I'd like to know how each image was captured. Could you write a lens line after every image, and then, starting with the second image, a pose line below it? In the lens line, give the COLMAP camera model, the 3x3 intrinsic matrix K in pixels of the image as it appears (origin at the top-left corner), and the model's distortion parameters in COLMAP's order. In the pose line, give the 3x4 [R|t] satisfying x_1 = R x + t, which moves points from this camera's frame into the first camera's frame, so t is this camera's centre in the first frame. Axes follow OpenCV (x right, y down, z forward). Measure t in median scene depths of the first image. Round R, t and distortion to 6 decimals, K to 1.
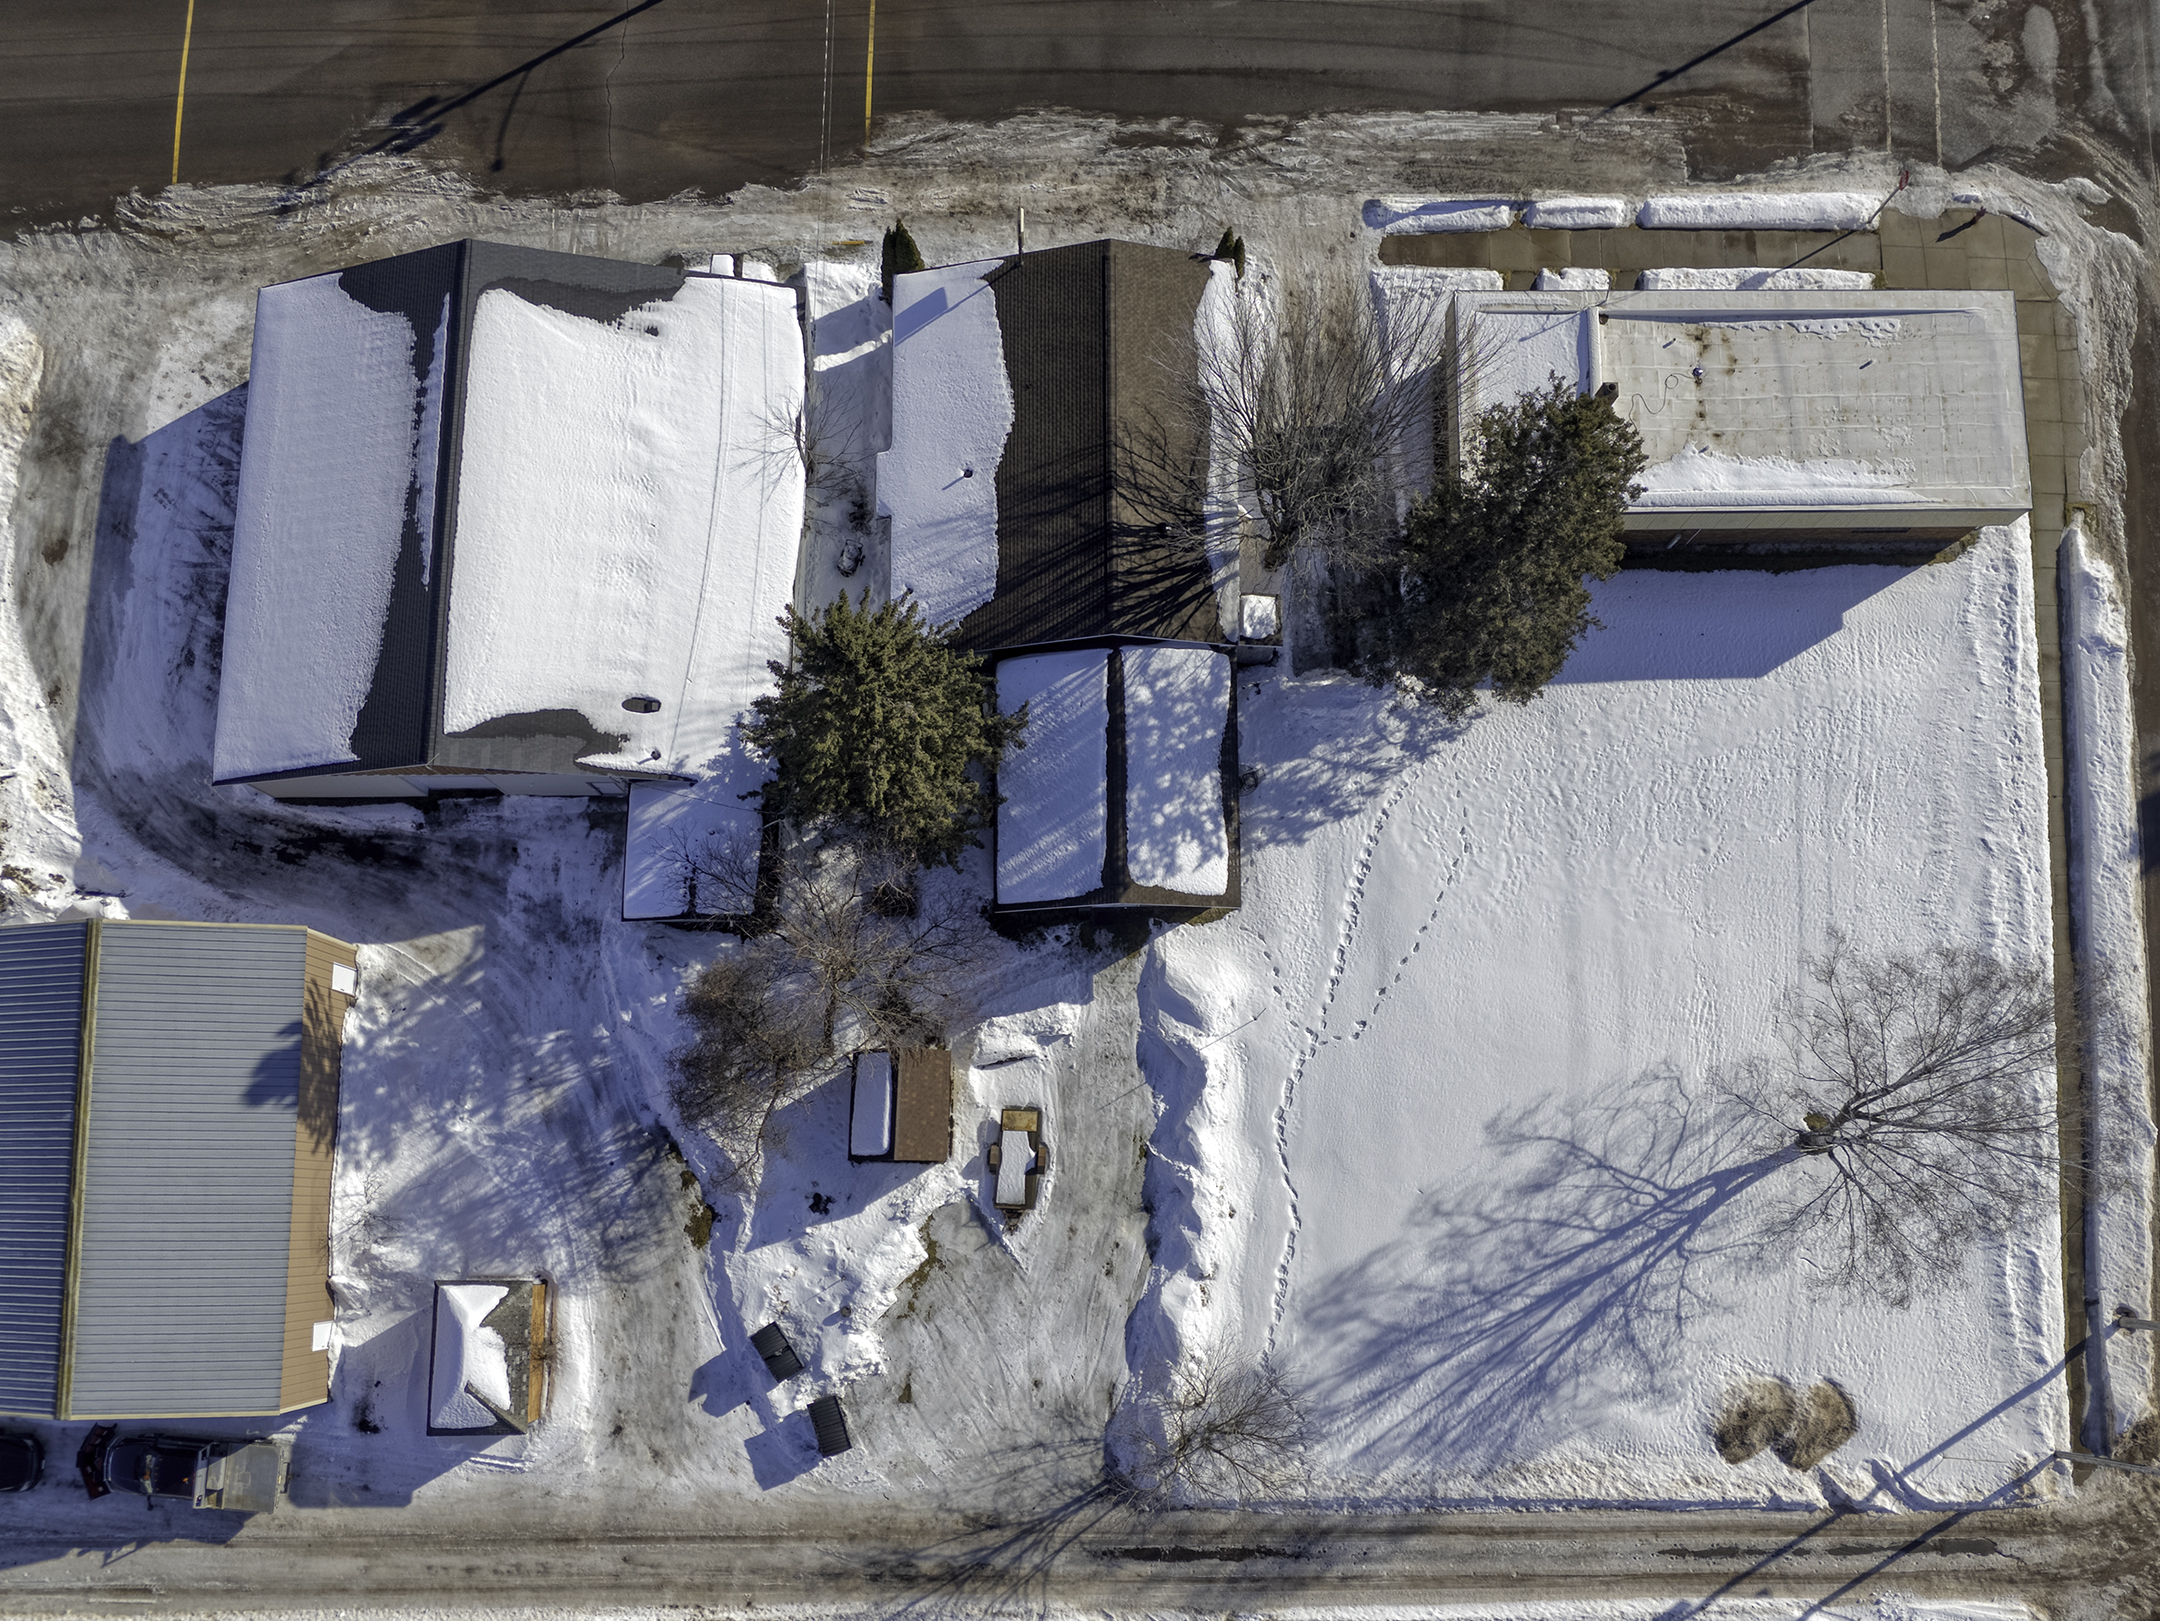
lens RADIAL K [[1526.5, 0, 1073.7], [0, 1526.5, 836.6], [0, 0, 1]] dist [-0.057026, -0.002565]
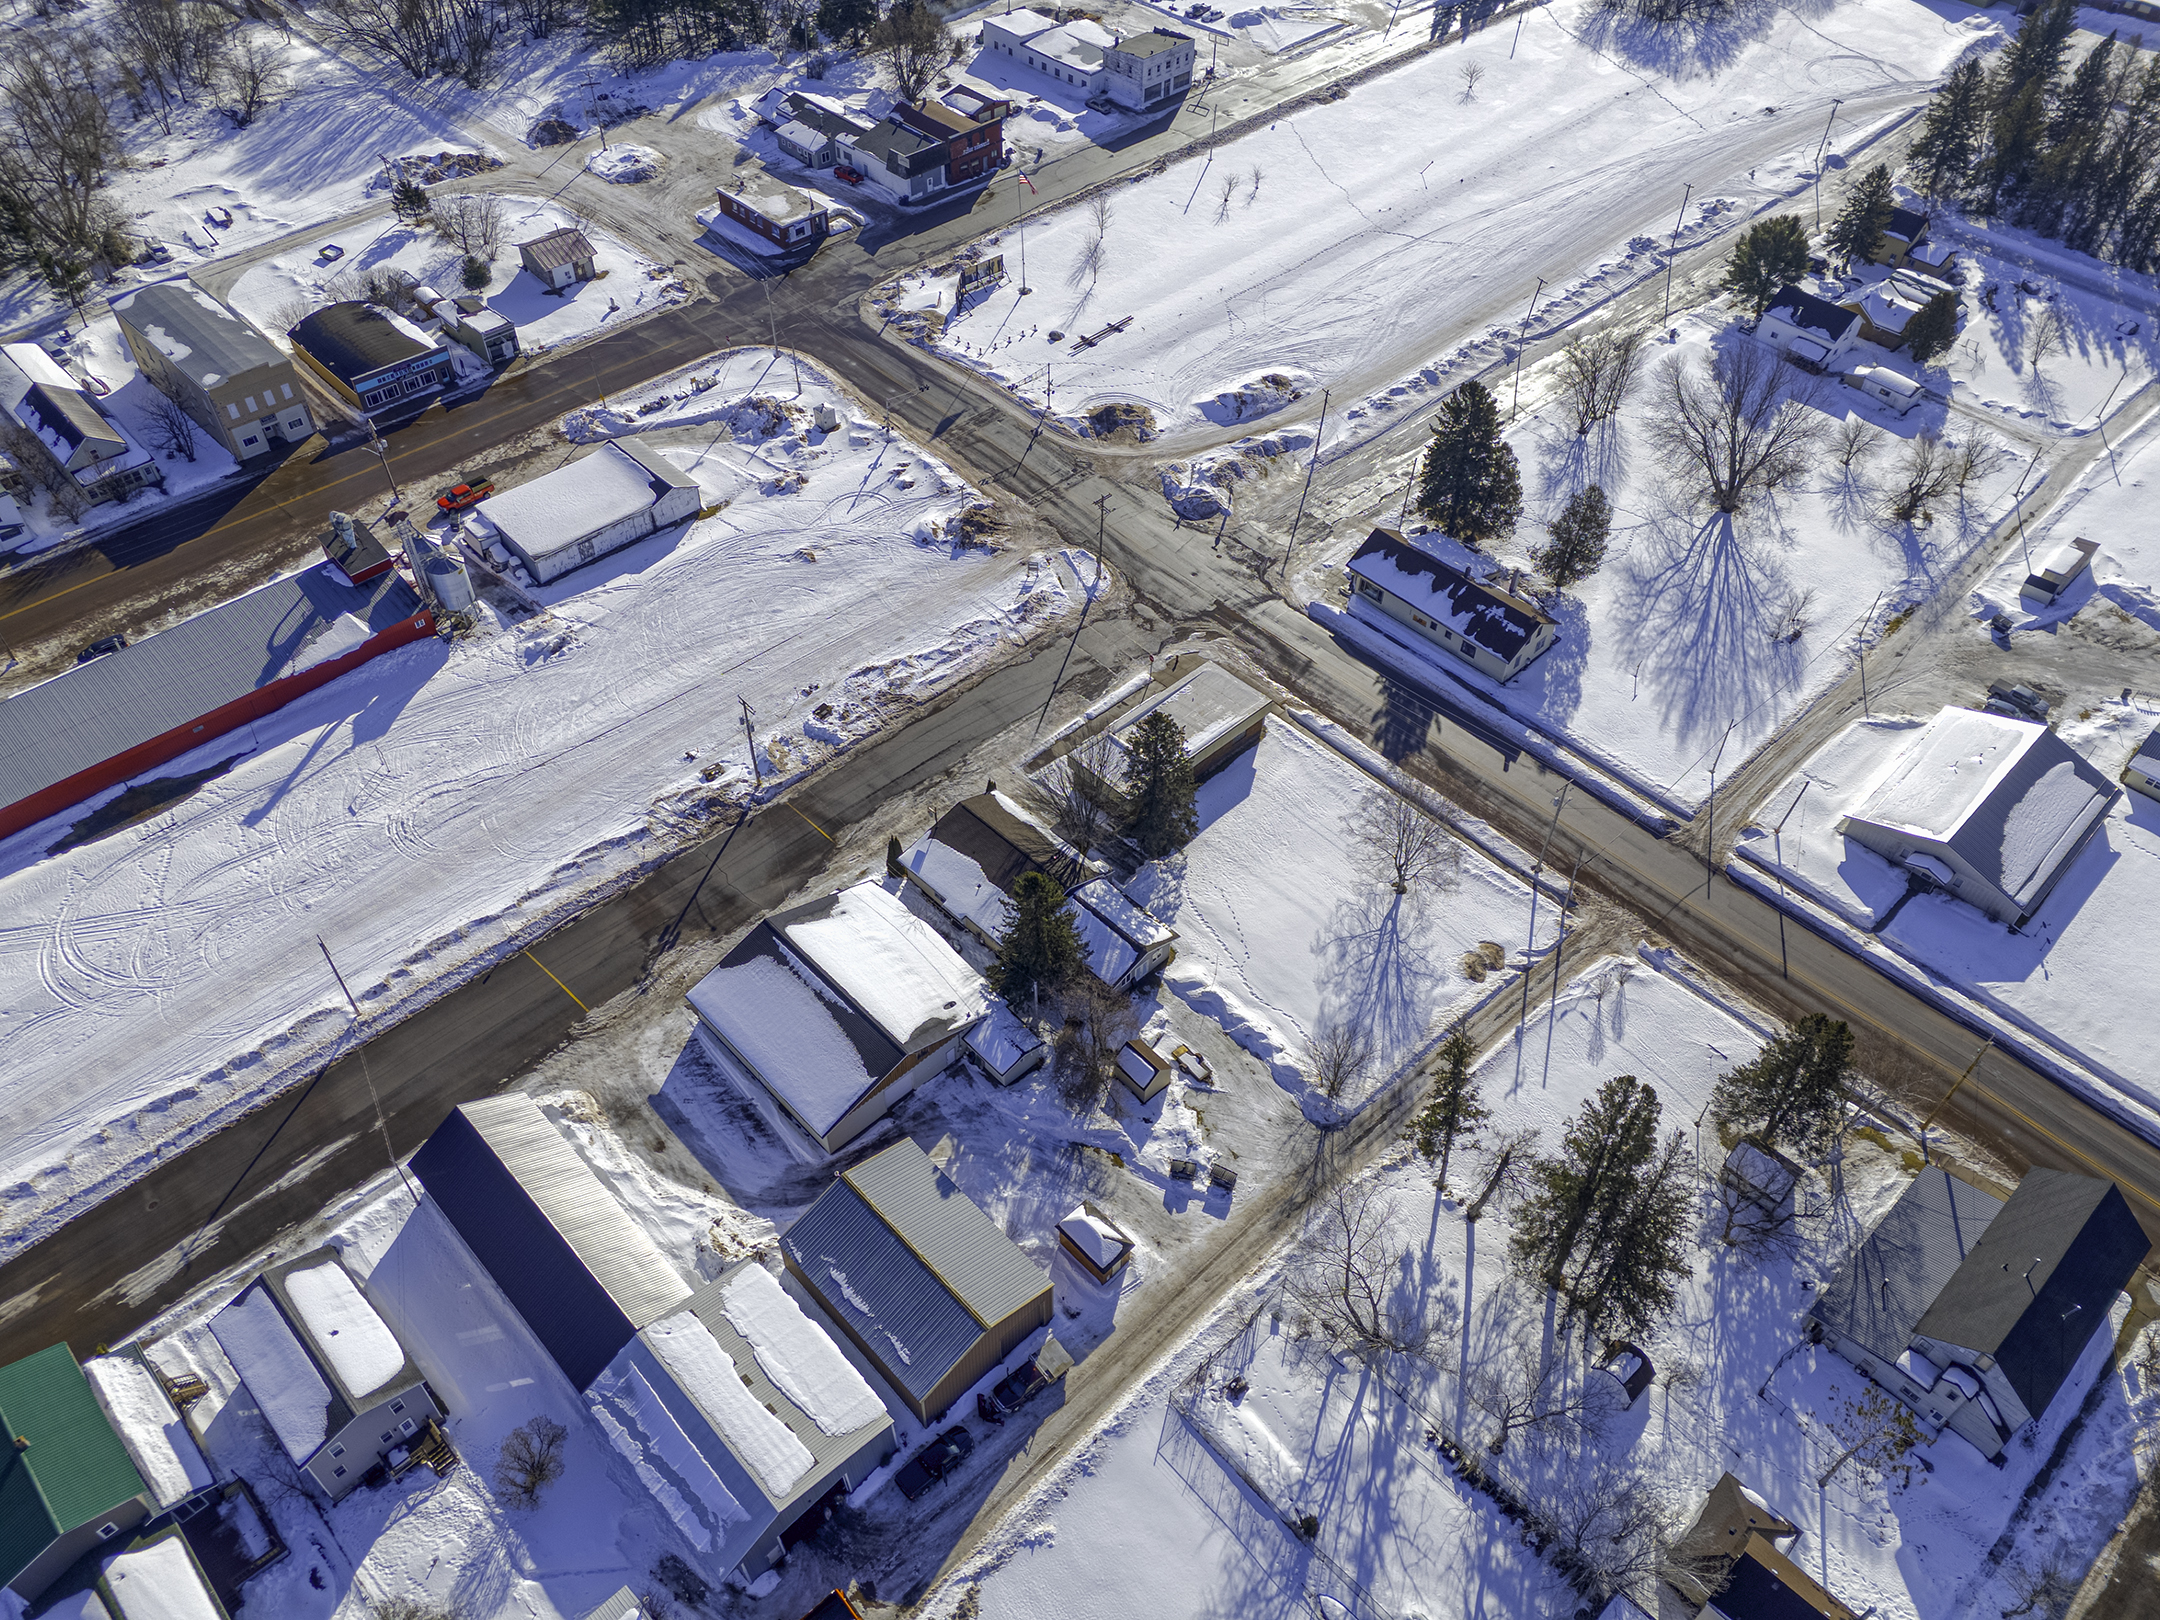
lens RADIAL K [[1573.4, 0, 1080.0], [0, 1573.4, 810.0], [0, 0, 1]] dist [0.090846, -0.085549]
pose [[0.710946, -0.488686, 0.505710, -1.185324], [0.692249, 0.612987, -0.380839, 0.773655], [-0.123882, 0.620833, 0.774093, -1.081110]]
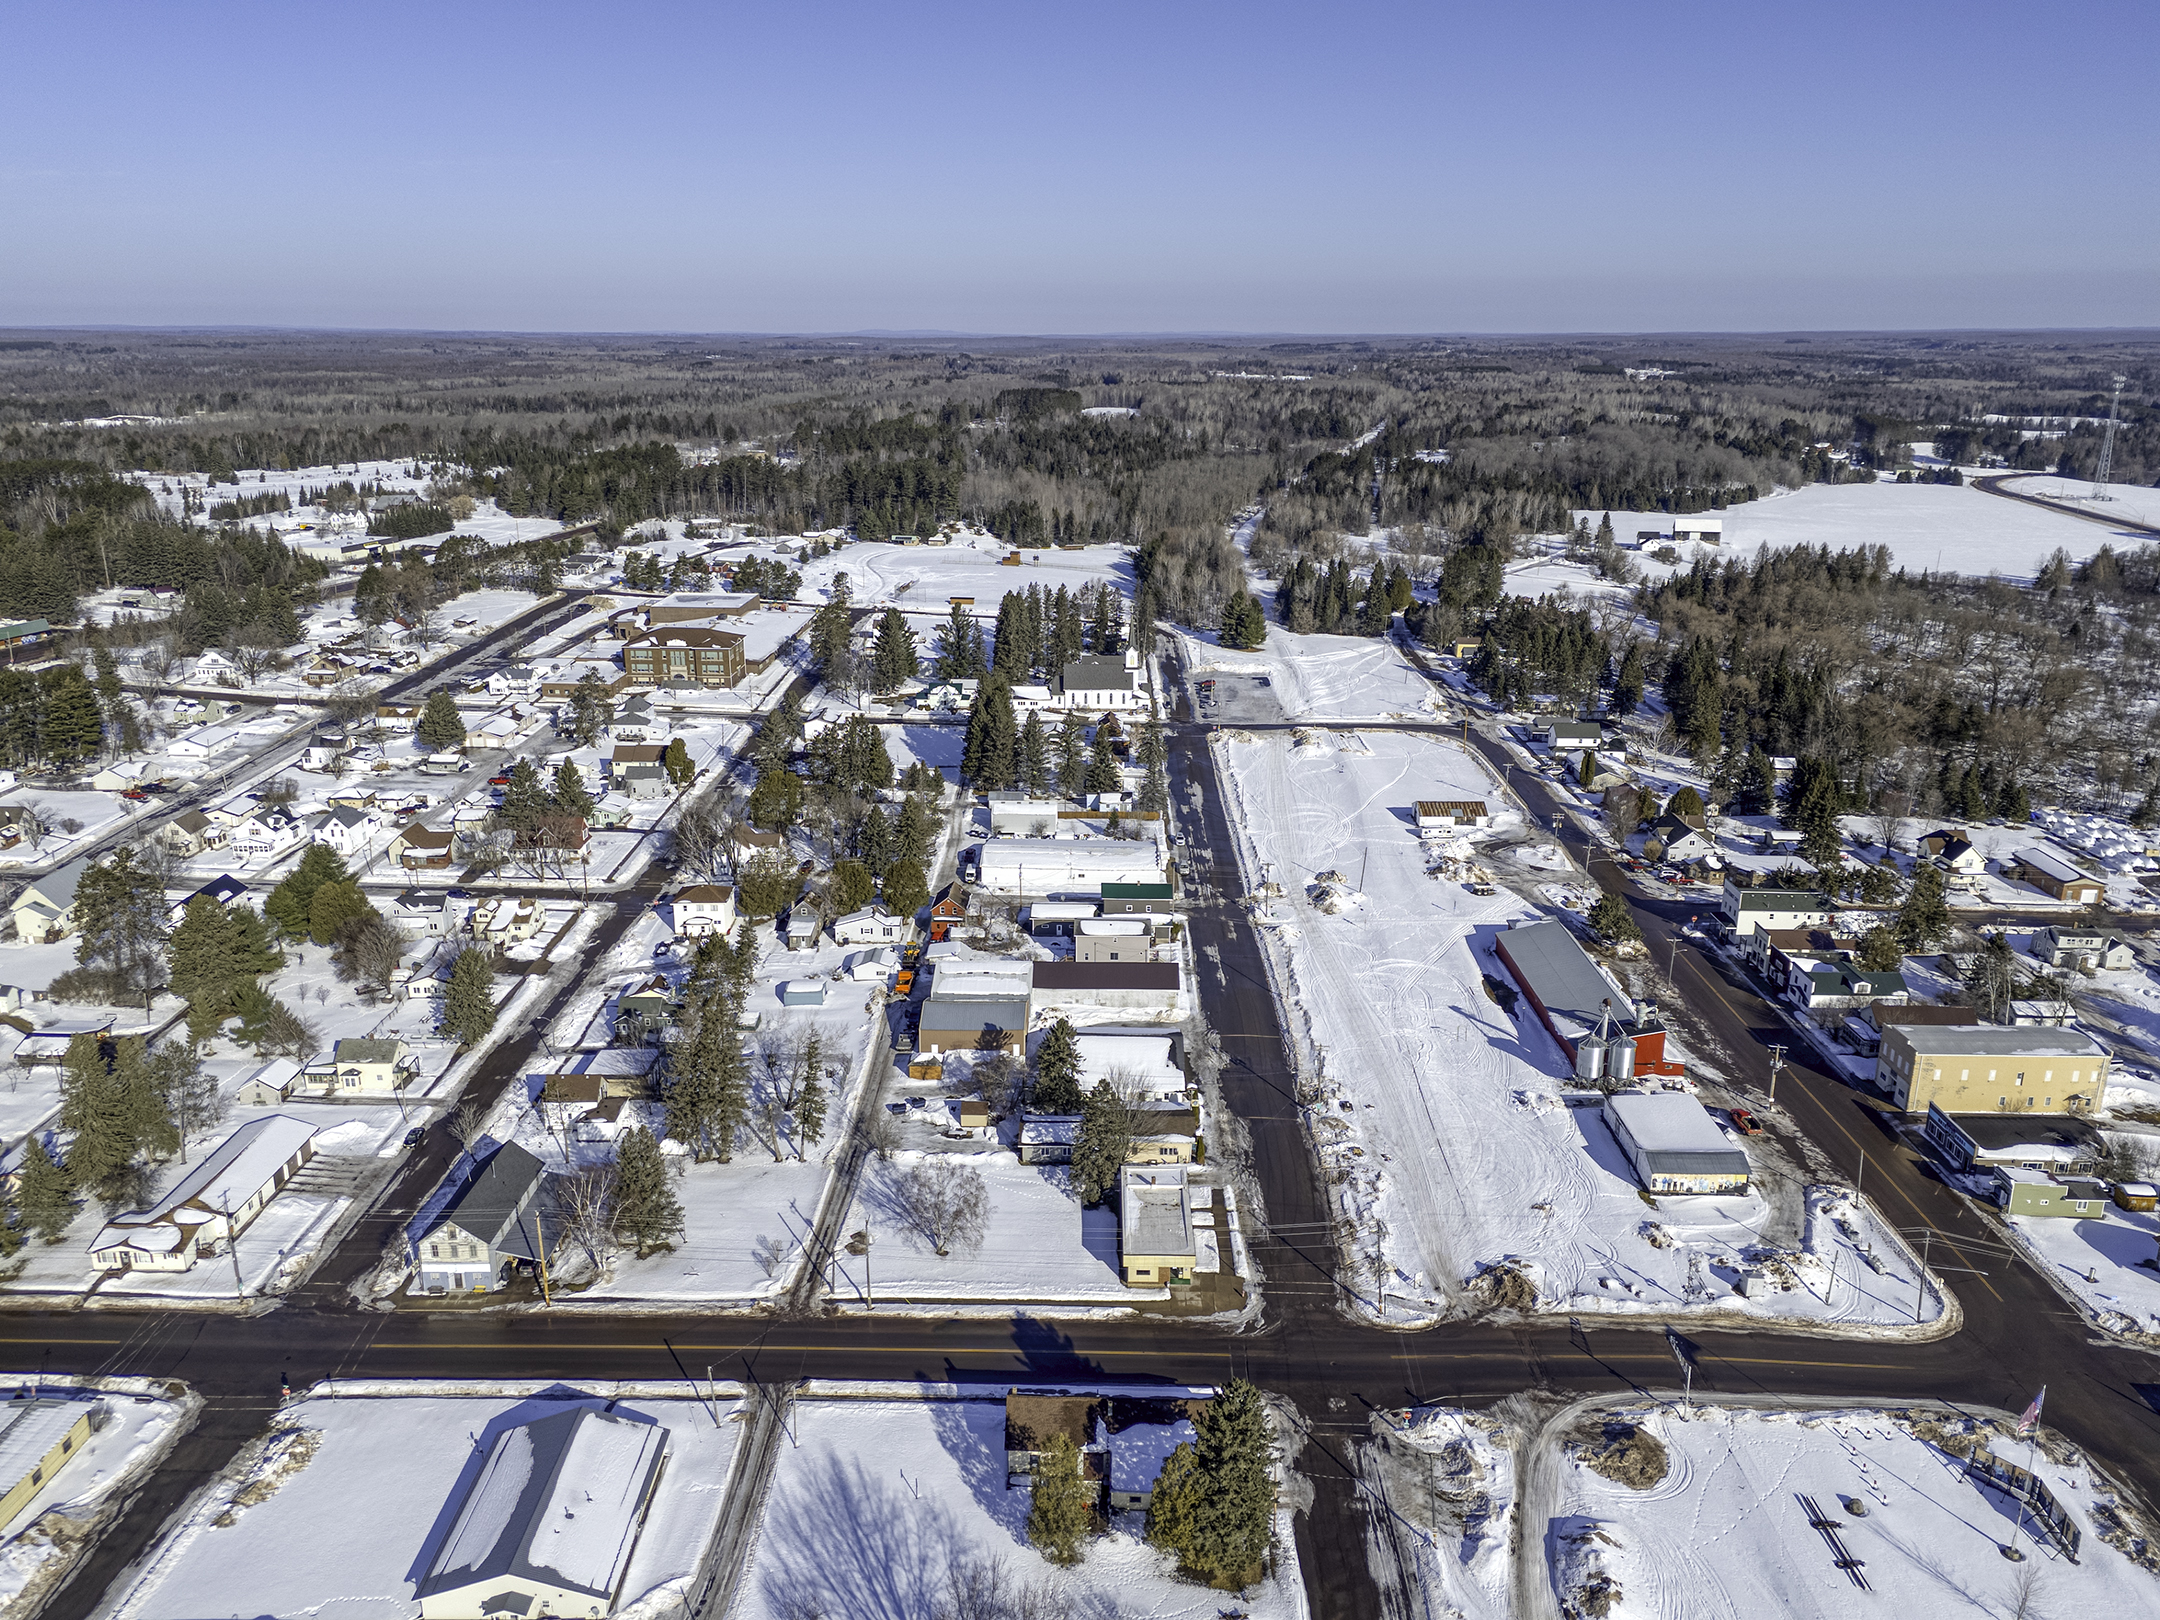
lens RADIAL K [[1573.4, 0, 1080.0], [0, 1573.4, 810.0], [0, 0, 1]] dist [0.090846, -0.085549]
pose [[-0.002725, 0.310574, -0.950545, 3.563610], [-0.990815, 0.127671, 0.044555, -0.381682], [0.135195, 0.941936, 0.307373, -0.994084]]
